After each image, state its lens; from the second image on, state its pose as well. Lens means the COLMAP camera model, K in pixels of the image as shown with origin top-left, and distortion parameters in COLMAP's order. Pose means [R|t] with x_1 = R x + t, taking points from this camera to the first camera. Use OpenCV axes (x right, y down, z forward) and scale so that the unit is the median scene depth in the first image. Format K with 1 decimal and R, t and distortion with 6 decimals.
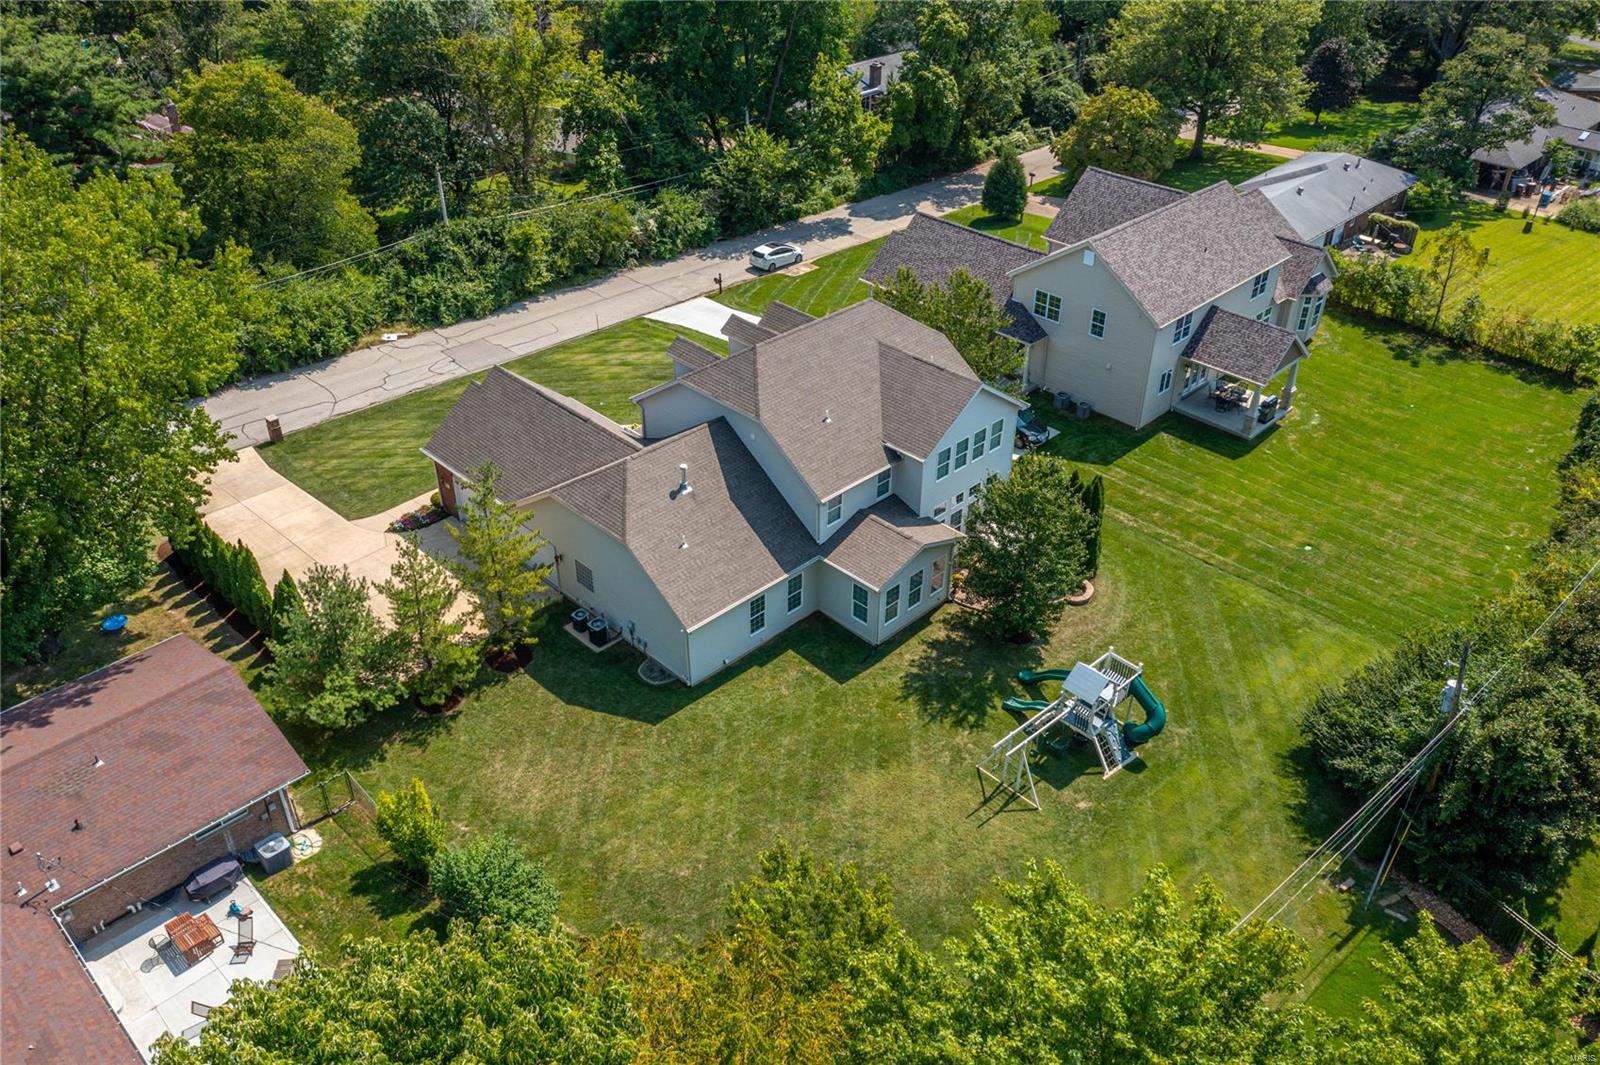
lens RADIAL K [[1255.8, 0, 800.0], [0, 1255.8, 532.5], [0, 0, 1]] dist [-0.016330, 0.006506]
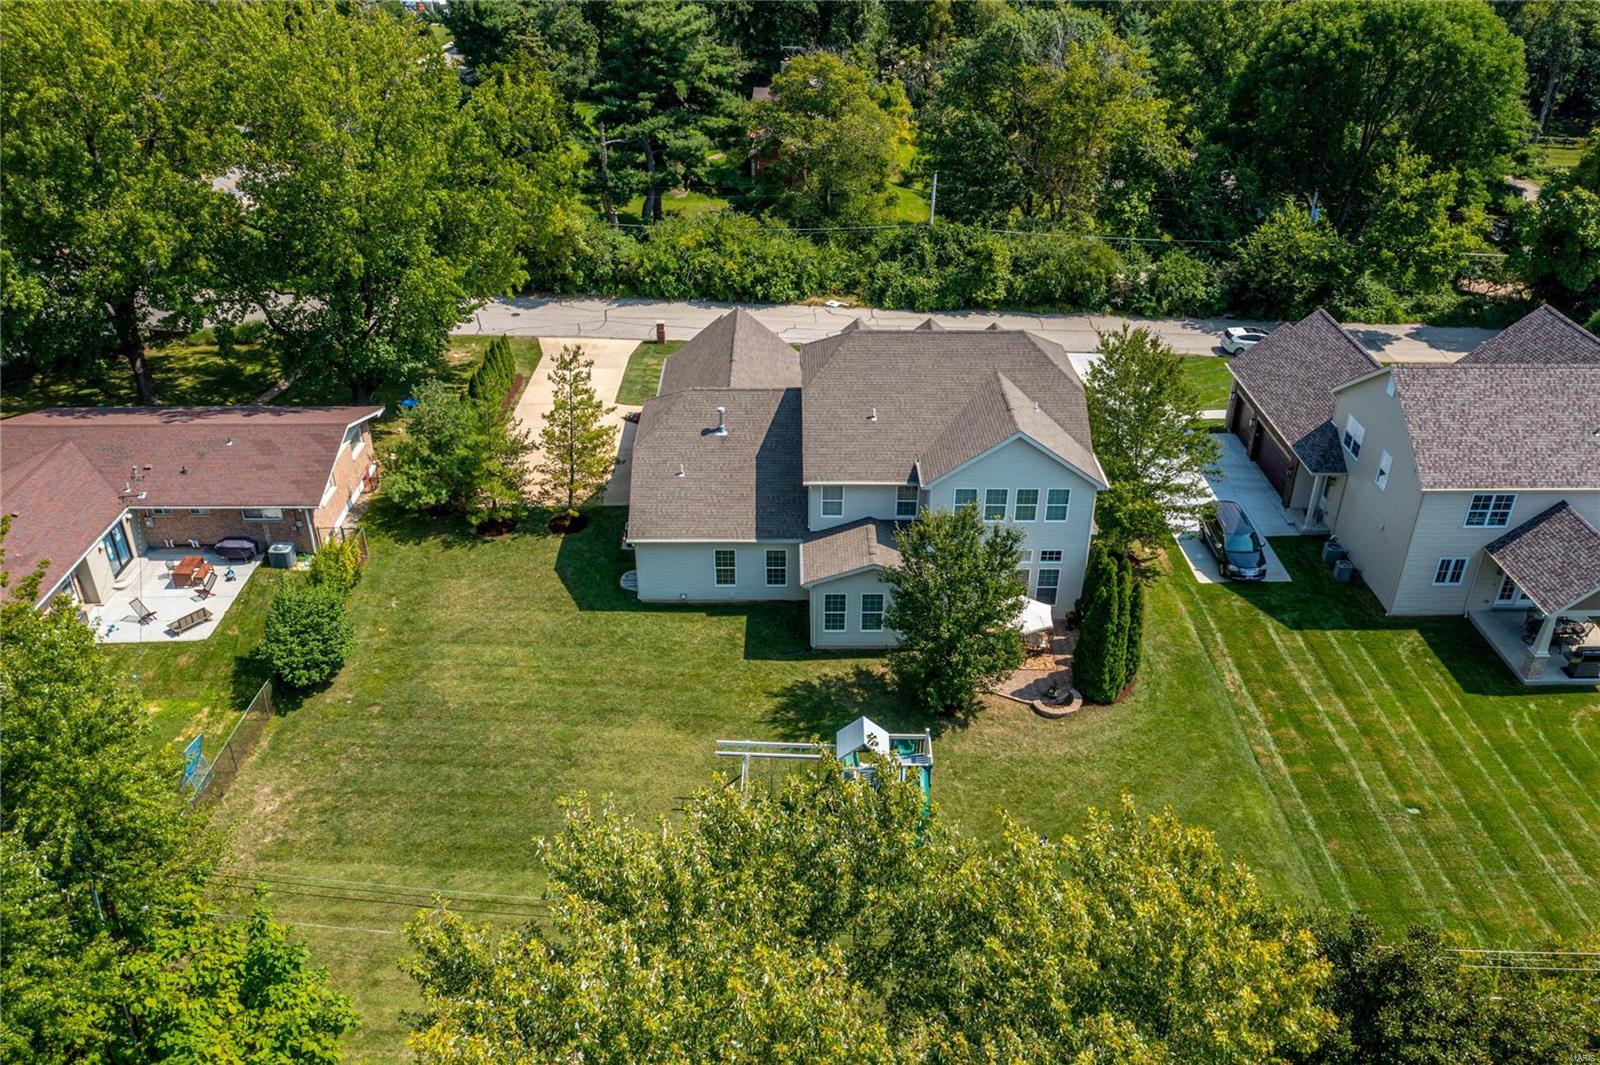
lens RADIAL K [[1255.8, 0, 800.0], [0, 1255.8, 532.5], [0, 0, 1]] dist [-0.016330, 0.006506]
pose [[0.716367, 0.348535, -0.604435, 0.464585], [-0.388638, 0.918789, 0.069193, -0.041530], [0.579464, 0.185339, 0.793644, 0.164230]]
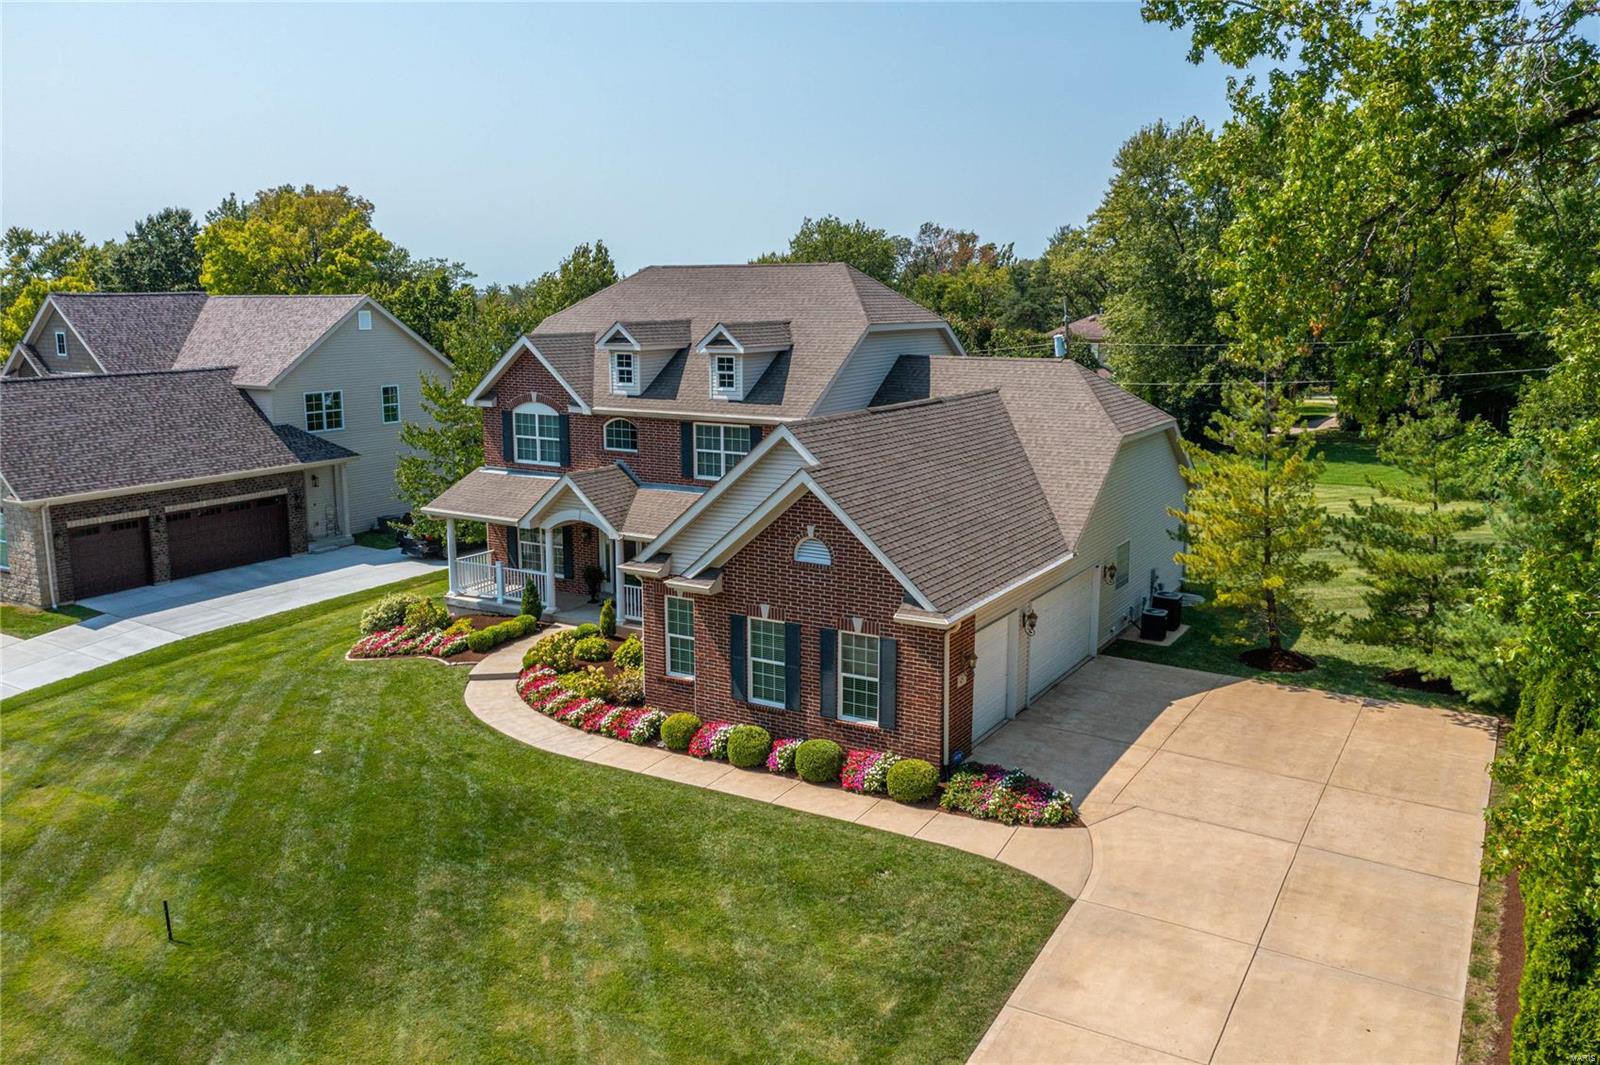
lens RADIAL K [[1255.8, 0, 800.0], [0, 1255.8, 532.5], [0, 0, 1]] dist [-0.016330, 0.006506]
pose [[-0.249550, -0.185530, 0.950423, -0.566048], [0.538670, 0.789012, 0.295458, -0.196282], [-0.804711, 0.585696, -0.096958, 0.919028]]
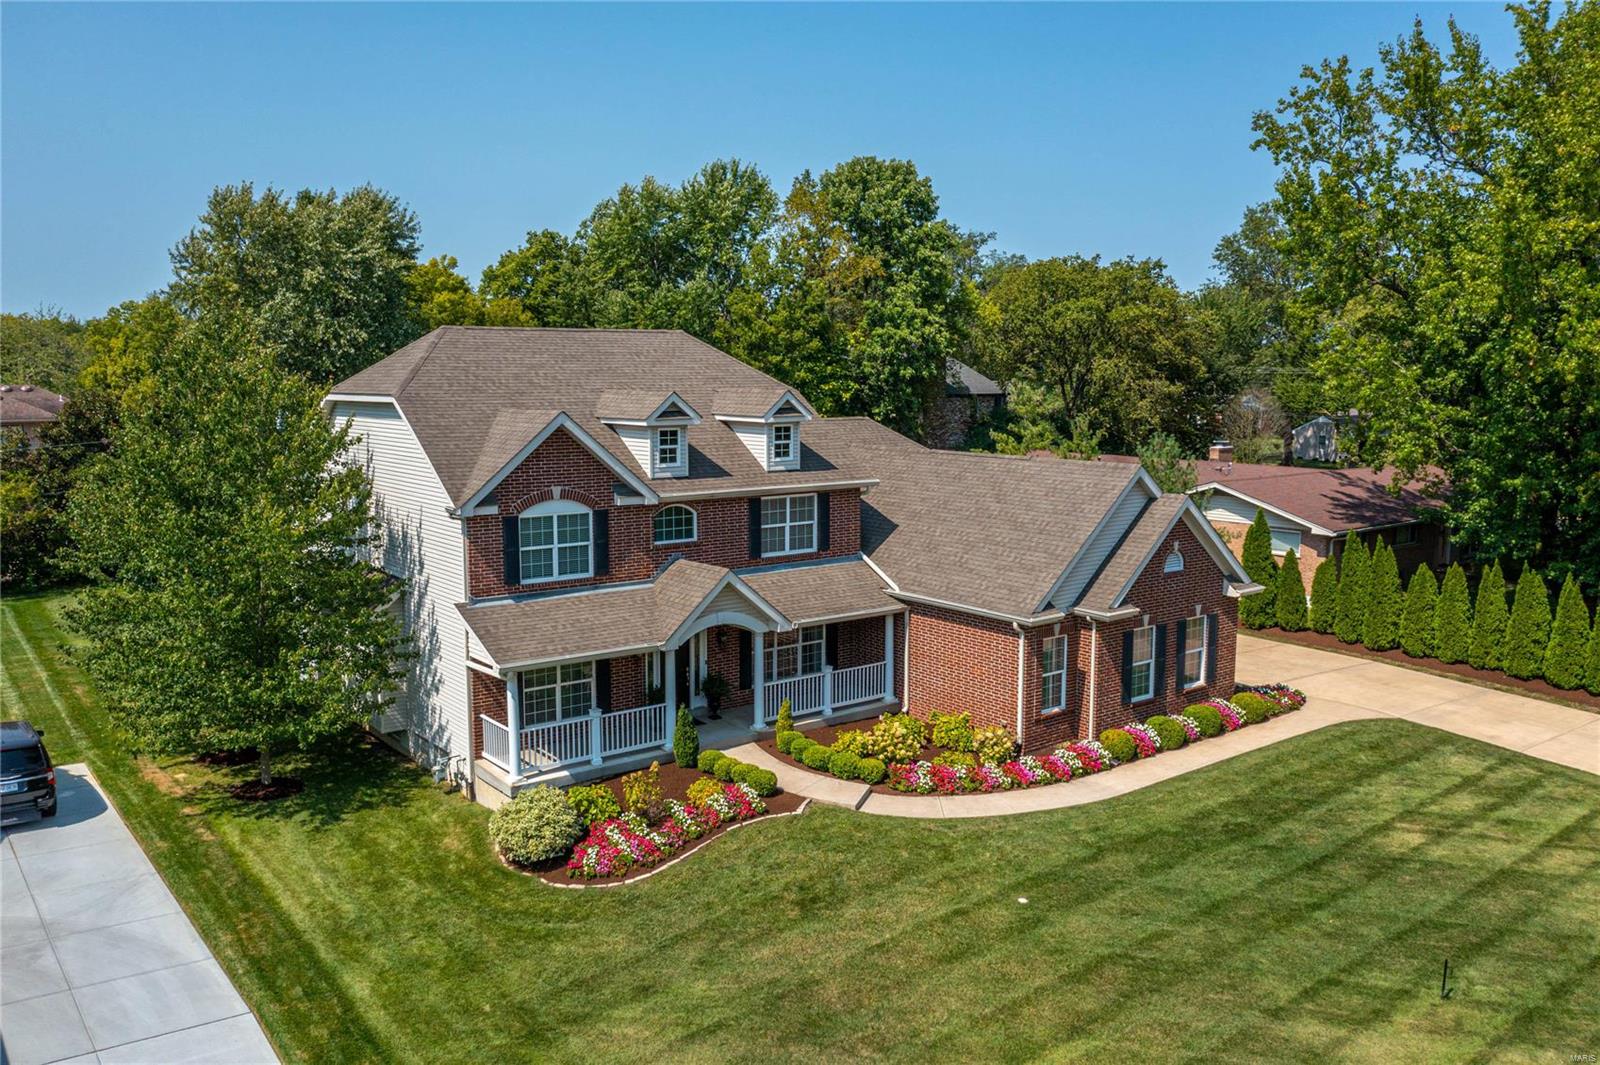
lens RADIAL K [[1255.8, 0, 800.0], [0, 1255.8, 532.5], [0, 0, 1]] dist [-0.016330, 0.006506]
pose [[-0.992403, -0.021176, 0.121193, -0.145107], [0.064053, 0.752105, 0.655923, -0.400298], [-0.105040, 0.658703, -0.745035, 1.232145]]
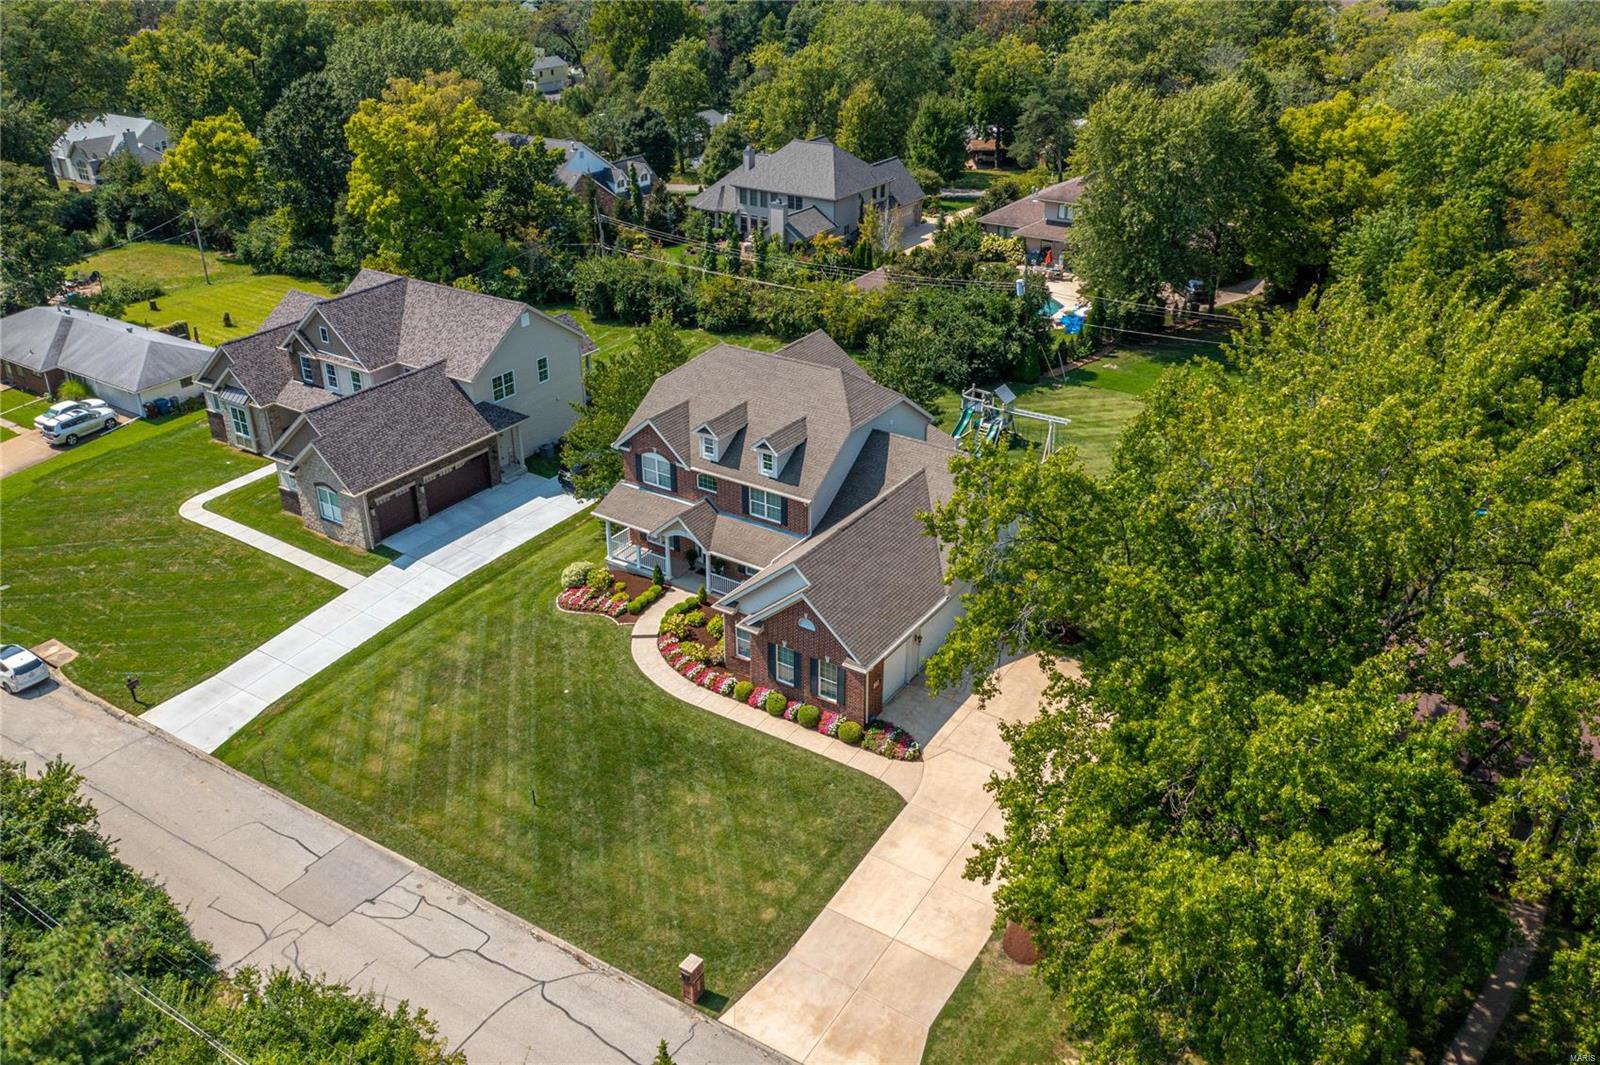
lens RADIAL K [[1255.8, 0, 800.0], [0, 1255.8, 532.5], [0, 0, 1]] dist [-0.016330, 0.006506]
pose [[-0.205989, -0.454485, 0.866609, -0.851853], [0.543515, 0.683298, 0.487540, -0.490135], [-0.813732, 0.571444, 0.106268, 0.776387]]
